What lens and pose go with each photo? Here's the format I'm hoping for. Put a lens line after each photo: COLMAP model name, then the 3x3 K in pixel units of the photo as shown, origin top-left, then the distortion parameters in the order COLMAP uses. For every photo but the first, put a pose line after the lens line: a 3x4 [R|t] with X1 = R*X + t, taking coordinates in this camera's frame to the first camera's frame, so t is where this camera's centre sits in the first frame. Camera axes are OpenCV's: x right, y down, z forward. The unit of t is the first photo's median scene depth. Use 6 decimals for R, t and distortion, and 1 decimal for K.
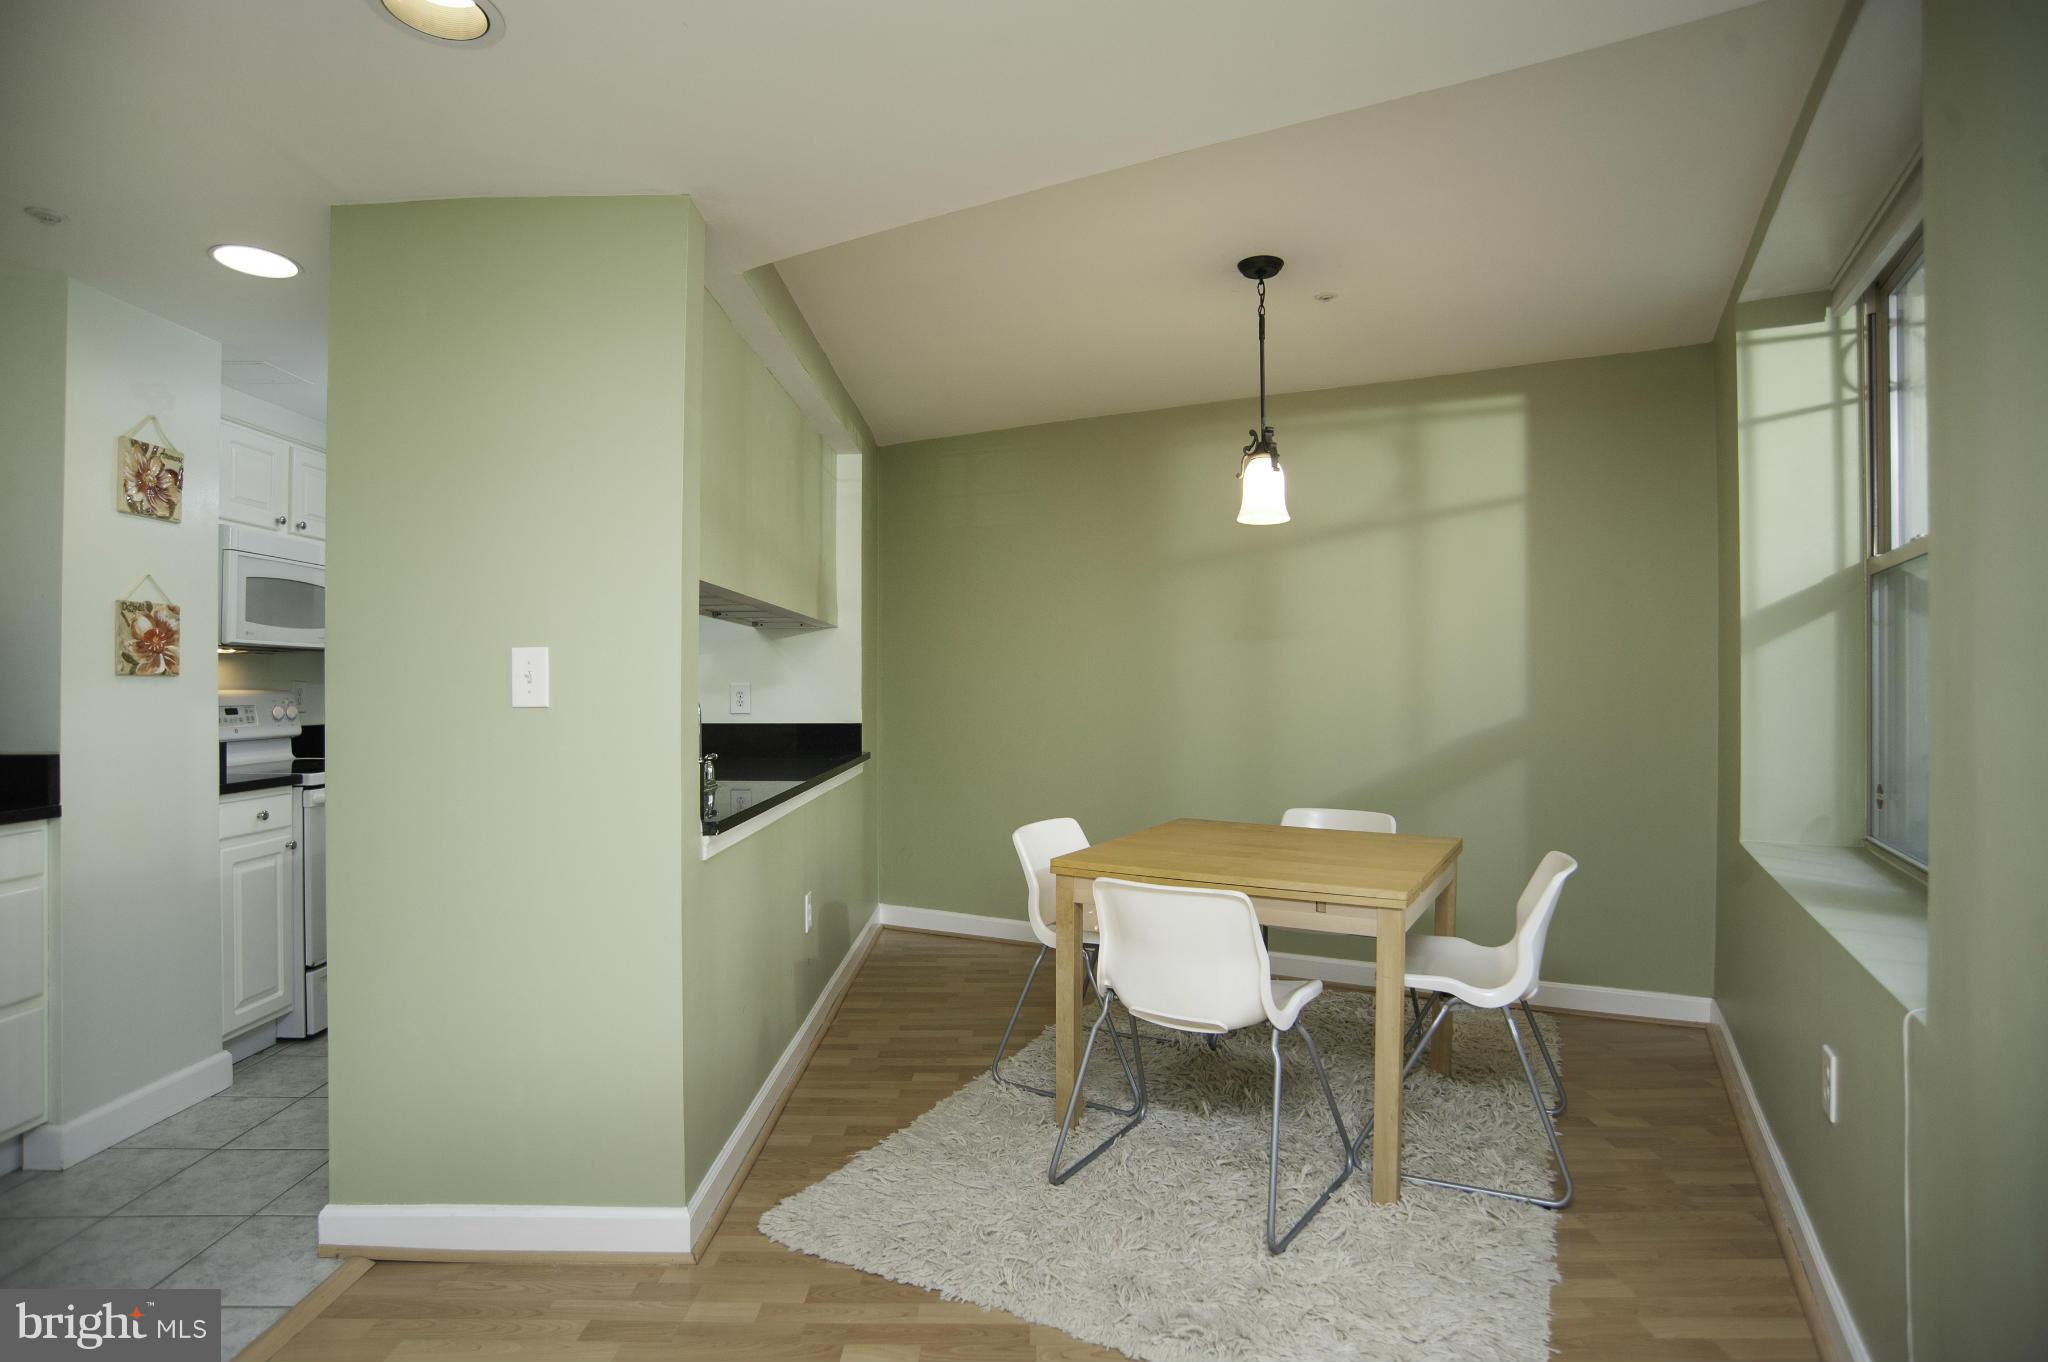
lens RADIAL K [[1043.1, 0, 1024.0], [0, 1043.1, 681.0], [0, 0, 1]] dist [-0.087397, 0.033286]
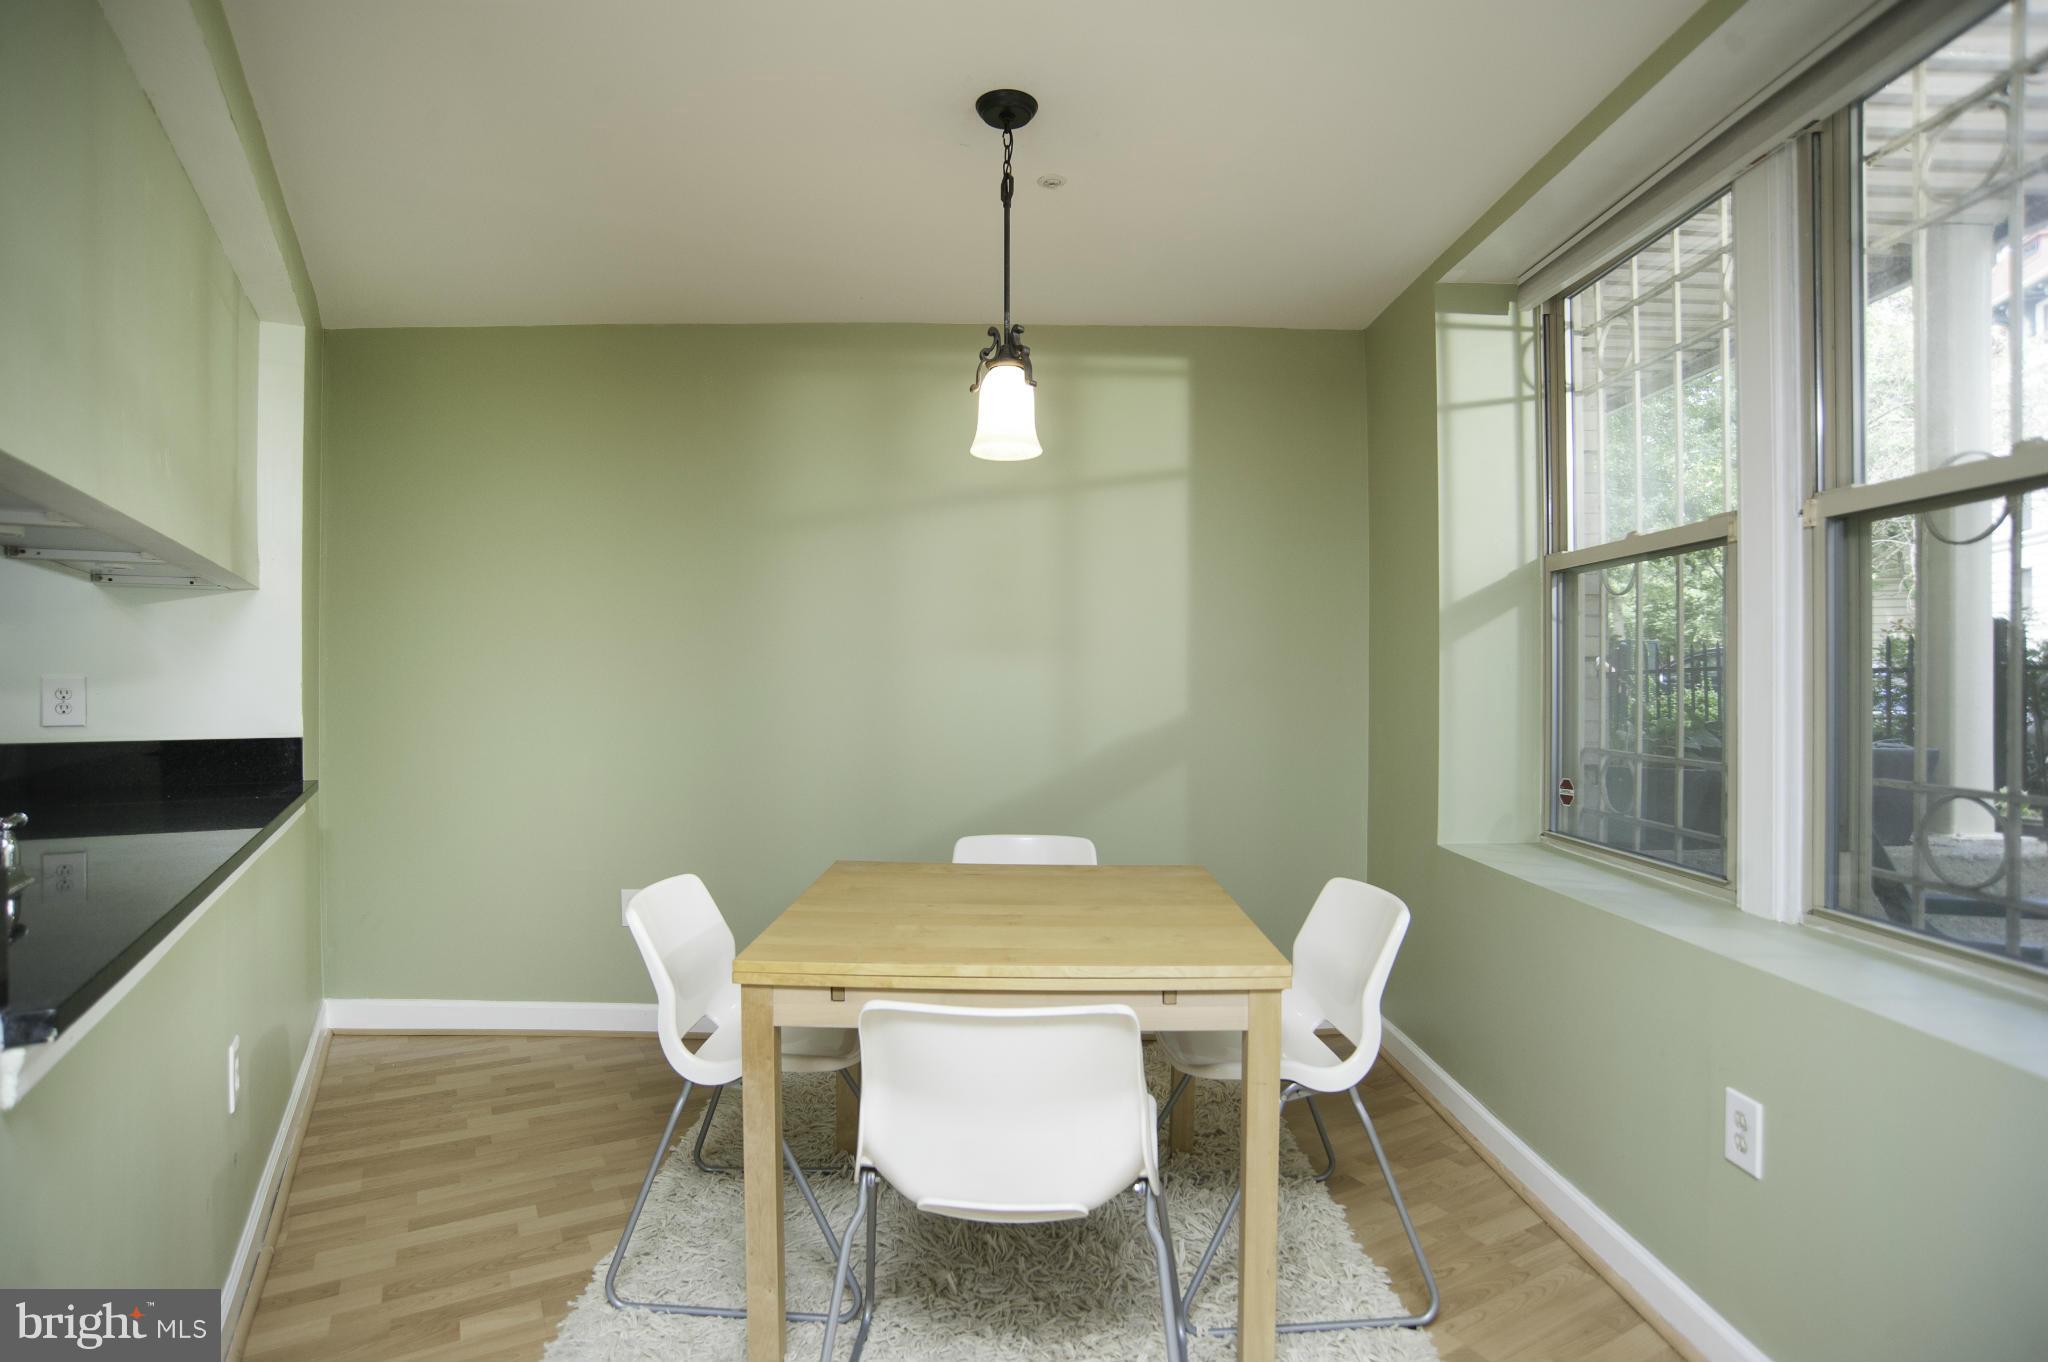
lens RADIAL K [[1043.1, 0, 1024.0], [0, 1043.1, 681.0], [0, 0, 1]] dist [-0.087397, 0.033286]
pose [[0.867753, 0.001150, 0.496994, -0.120302], [-0.004460, 0.999975, 0.005474, 0.000764], [-0.496975, -0.006966, 0.867737, 0.360262]]
